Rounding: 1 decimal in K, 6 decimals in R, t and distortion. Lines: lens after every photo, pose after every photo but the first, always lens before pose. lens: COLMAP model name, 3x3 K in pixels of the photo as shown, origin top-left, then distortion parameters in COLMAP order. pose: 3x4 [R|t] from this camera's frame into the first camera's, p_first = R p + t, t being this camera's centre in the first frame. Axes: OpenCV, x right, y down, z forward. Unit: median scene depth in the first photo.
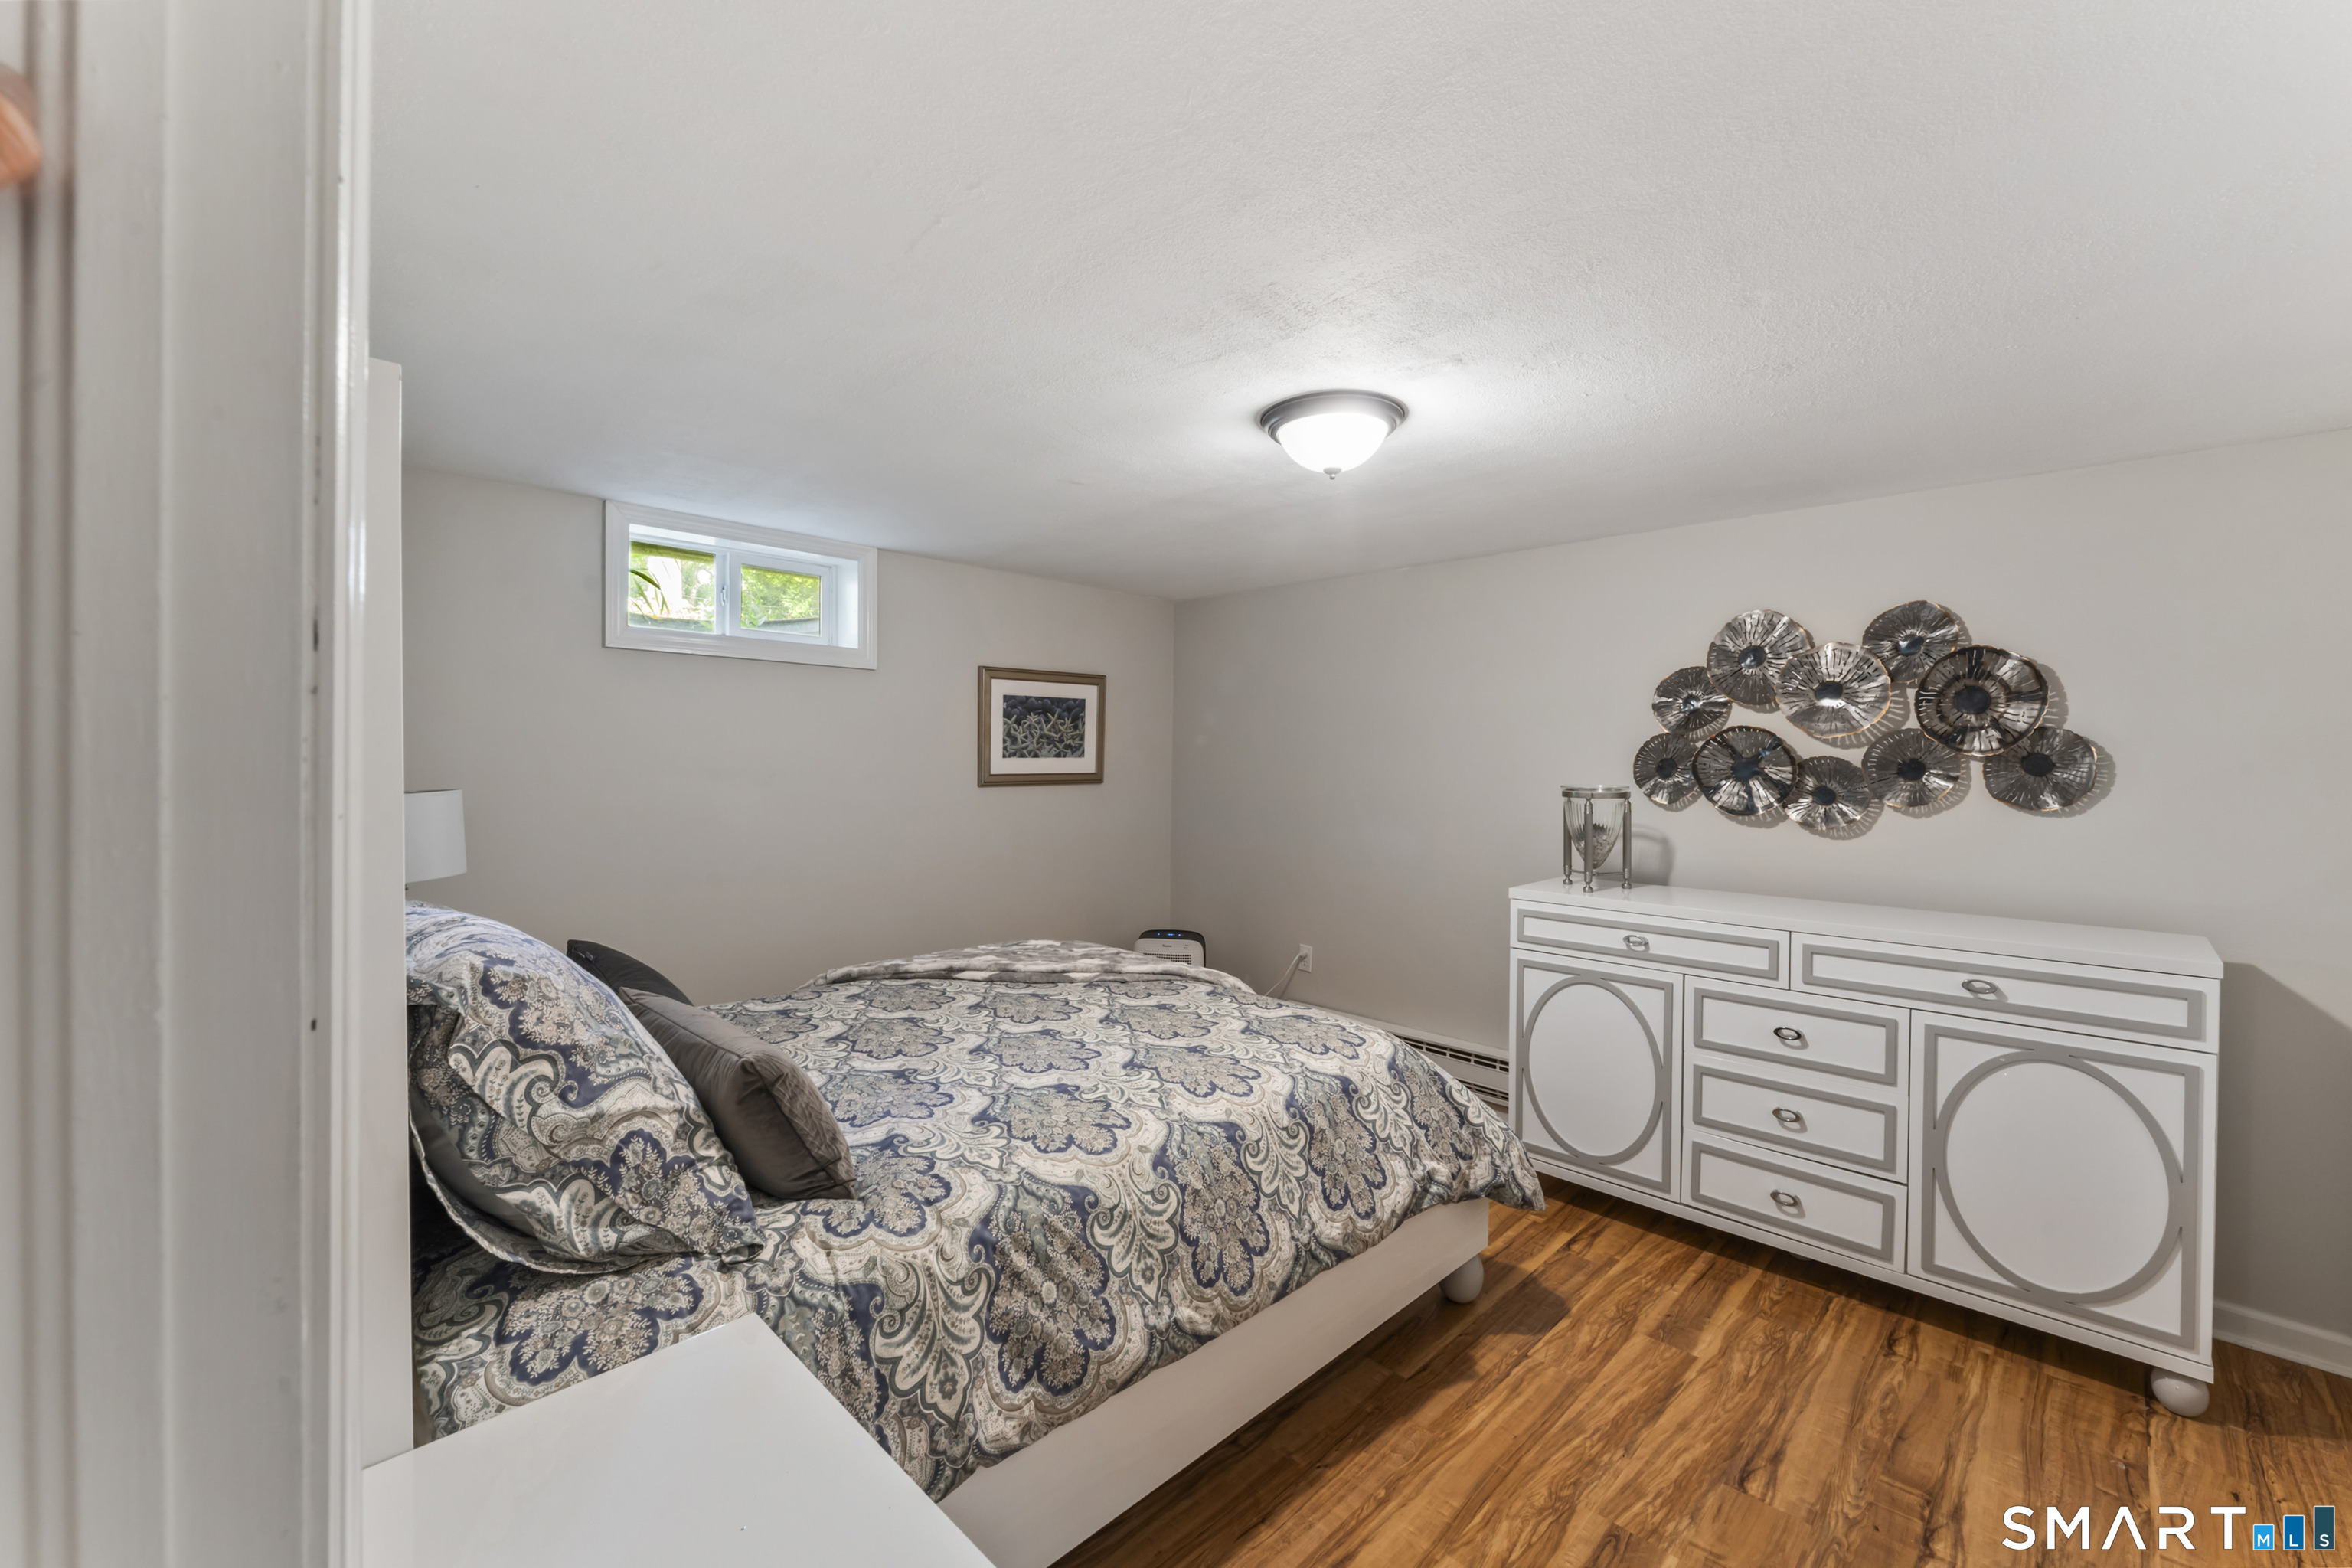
lens RADIAL K [[929.4, 0, 1177.9], [0, 929.4, 782.4], [0, 0, 1]] dist [-0.001725, -0.000106]
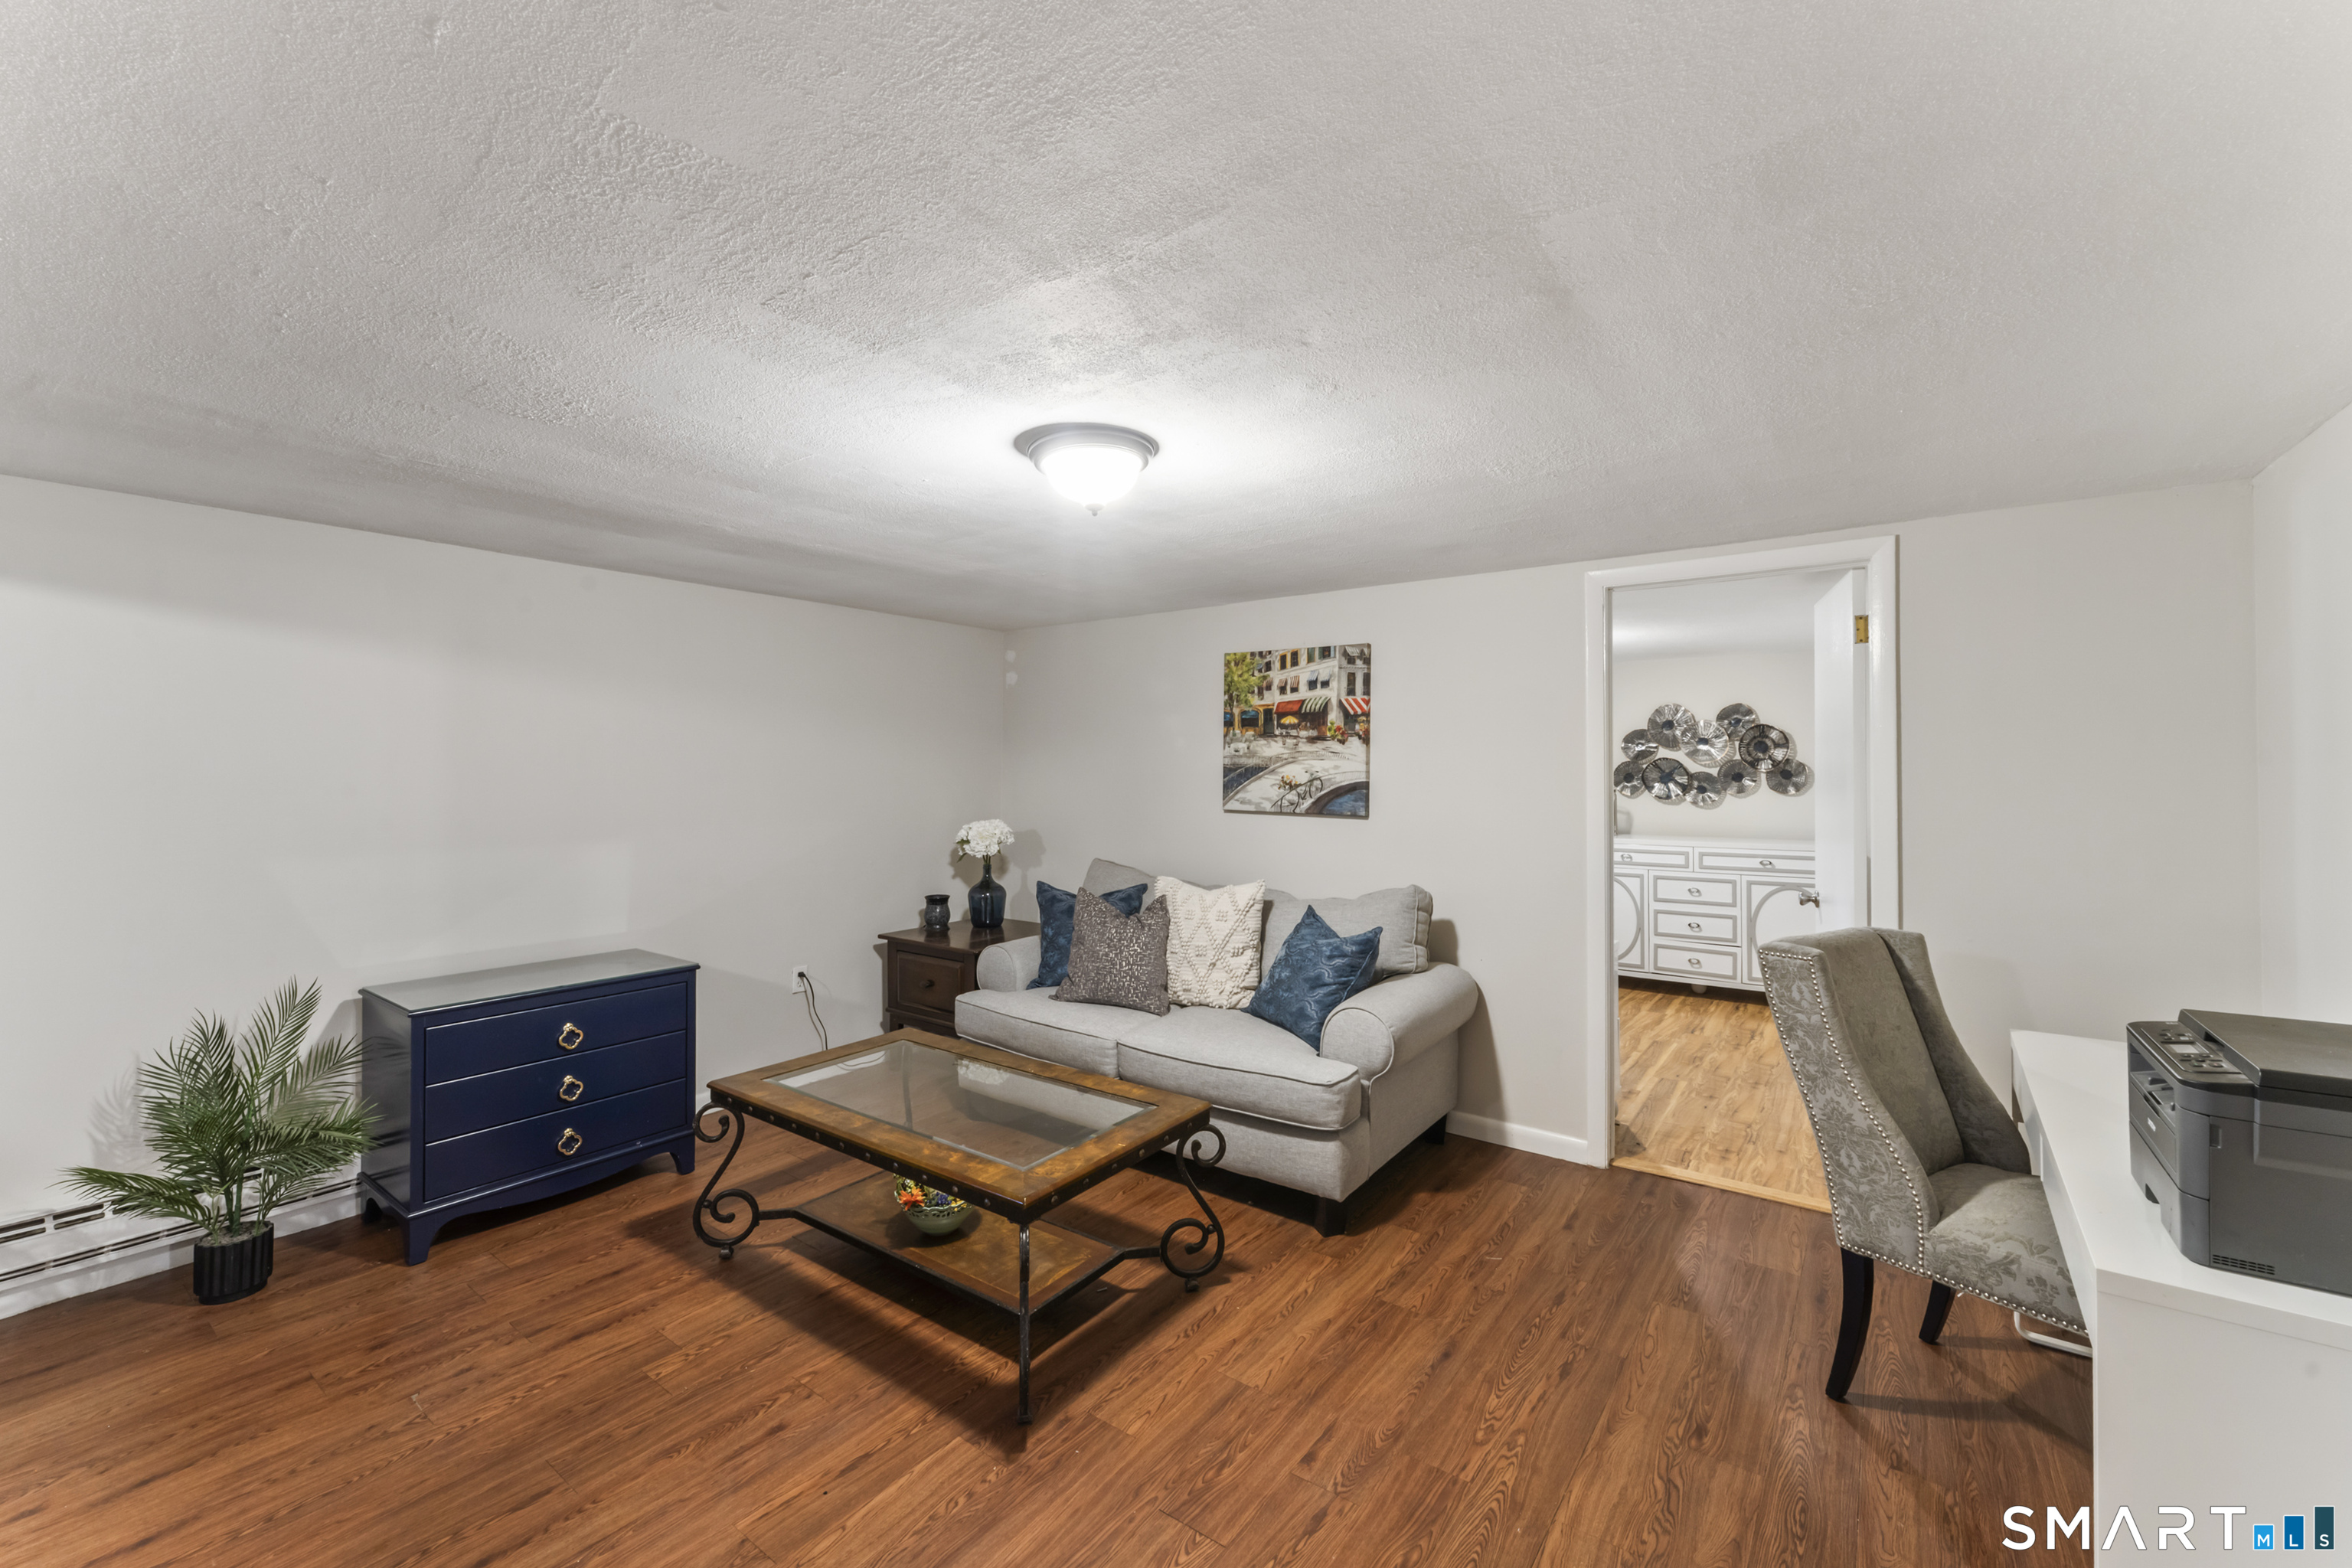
lens RADIAL K [[929.4, 0, 1176.2], [0, 929.4, 777.5], [0, 0, 1]] dist [-0.001725, -0.000106]
pose [[0.990472, -0.016343, 0.136739, -0.854036], [0.018050, 0.999774, -0.011253, -0.011936], [-0.136524, 0.013614, 0.990543, -1.030867]]
